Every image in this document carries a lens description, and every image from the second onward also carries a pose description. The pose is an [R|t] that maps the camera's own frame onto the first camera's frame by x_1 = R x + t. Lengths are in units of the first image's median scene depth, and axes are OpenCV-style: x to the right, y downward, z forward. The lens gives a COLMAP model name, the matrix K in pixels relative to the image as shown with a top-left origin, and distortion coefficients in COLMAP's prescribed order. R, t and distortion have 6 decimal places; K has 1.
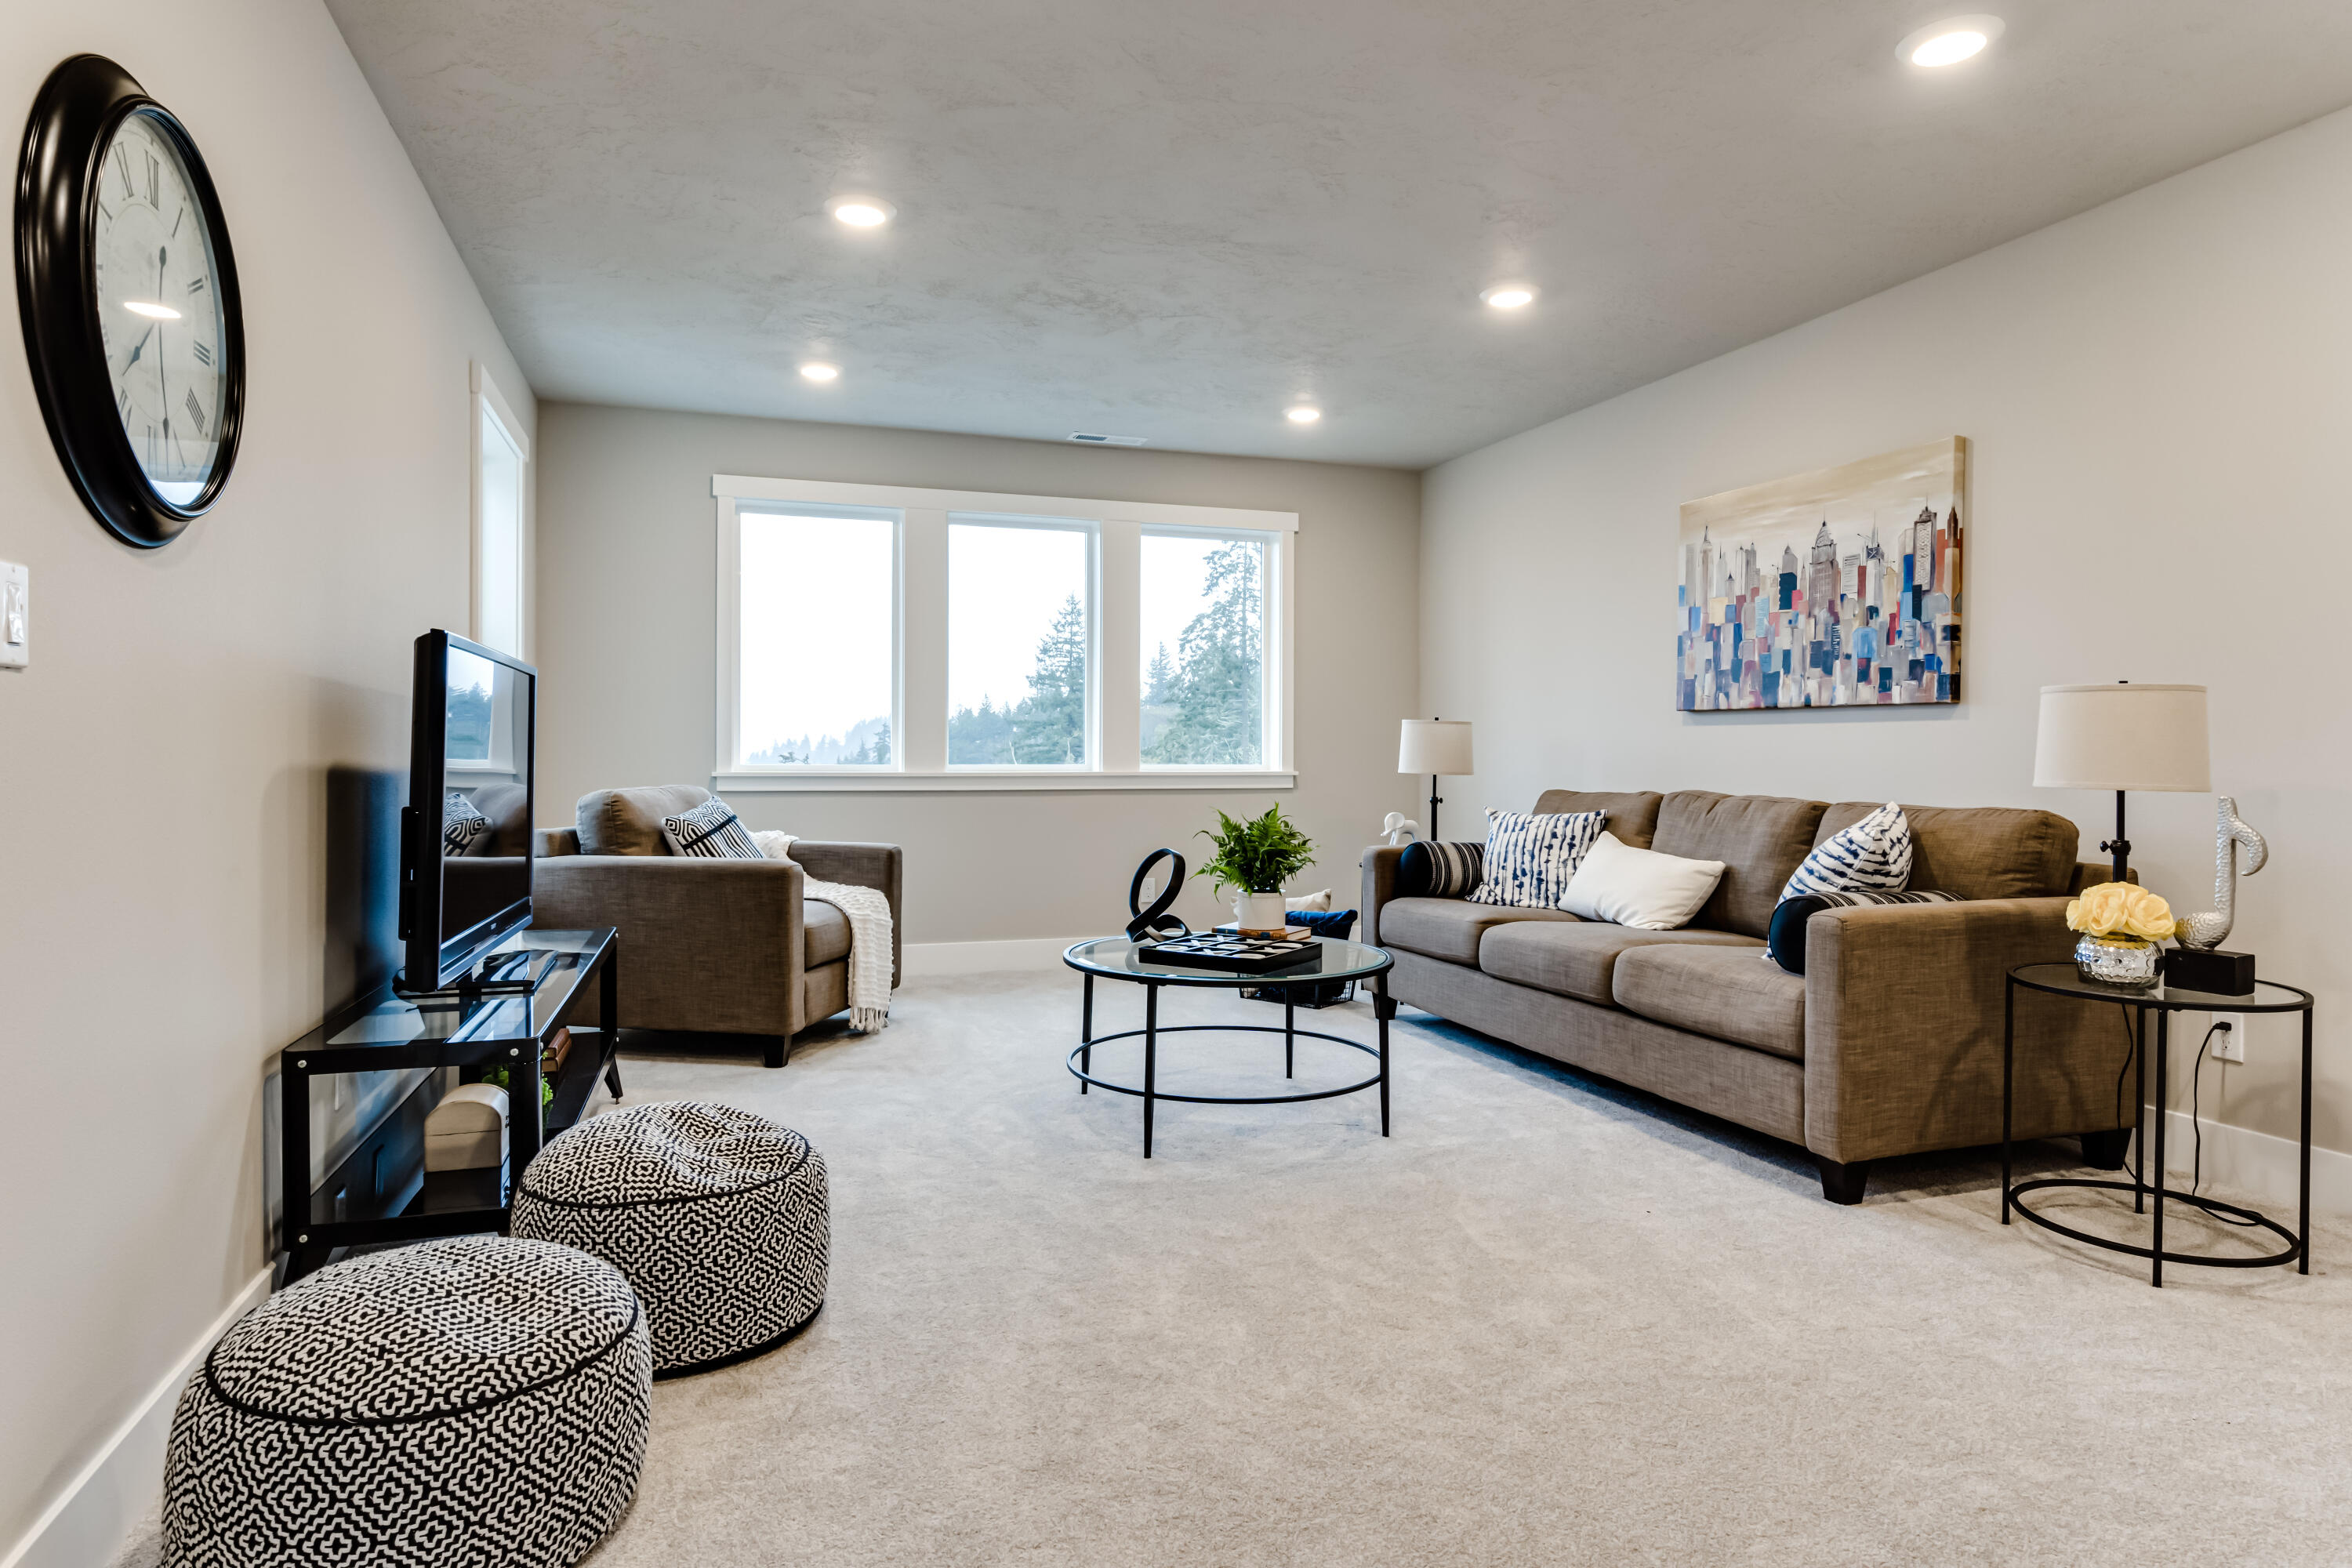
lens RADIAL K [[1302.9, 0, 1176.0], [0, 1302.9, 784.0], [0, 0, 1]] dist [0.004898, 0.000379]
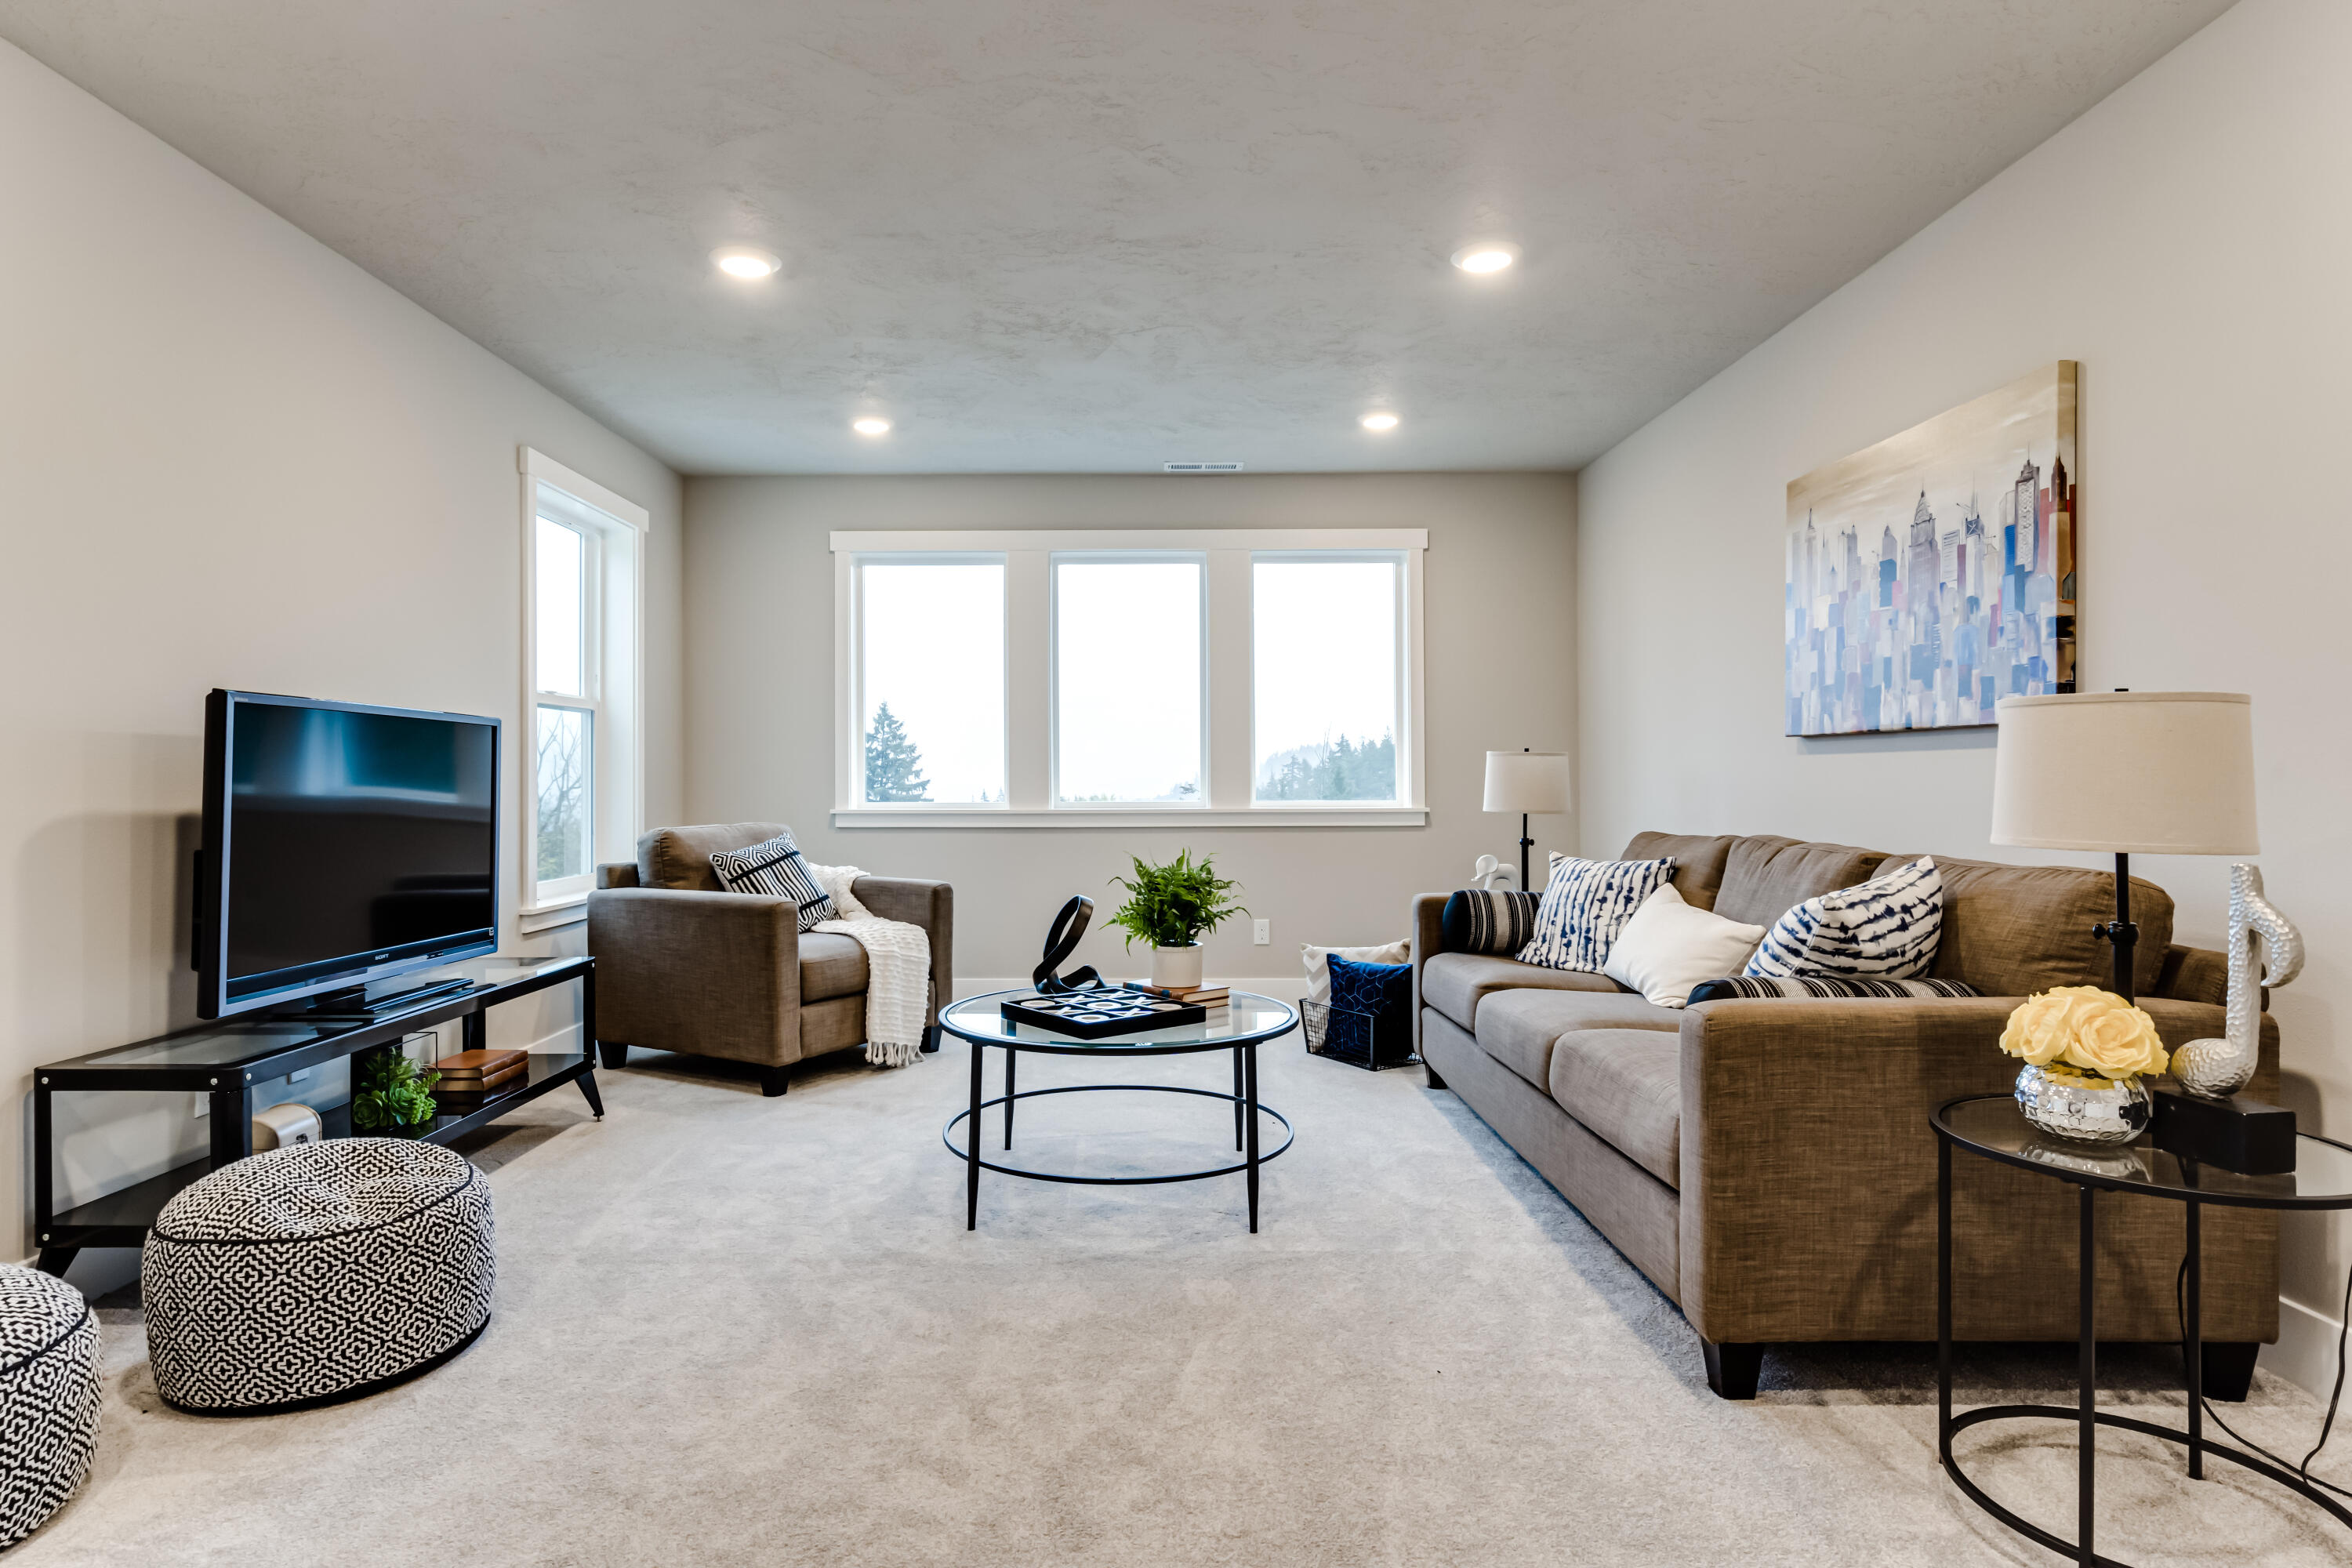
lens RADIAL K [[1255.9, 0, 1170.9], [0, 1255.9, 800.0], [0, 0, 1]] dist [0.003841, 0.000656]
pose [[0.946891, -0.001847, -0.321551, 0.321356], [-0.001408, 0.999950, -0.009889, -0.009471], [0.321553, 0.009817, 0.946841, 0.152907]]
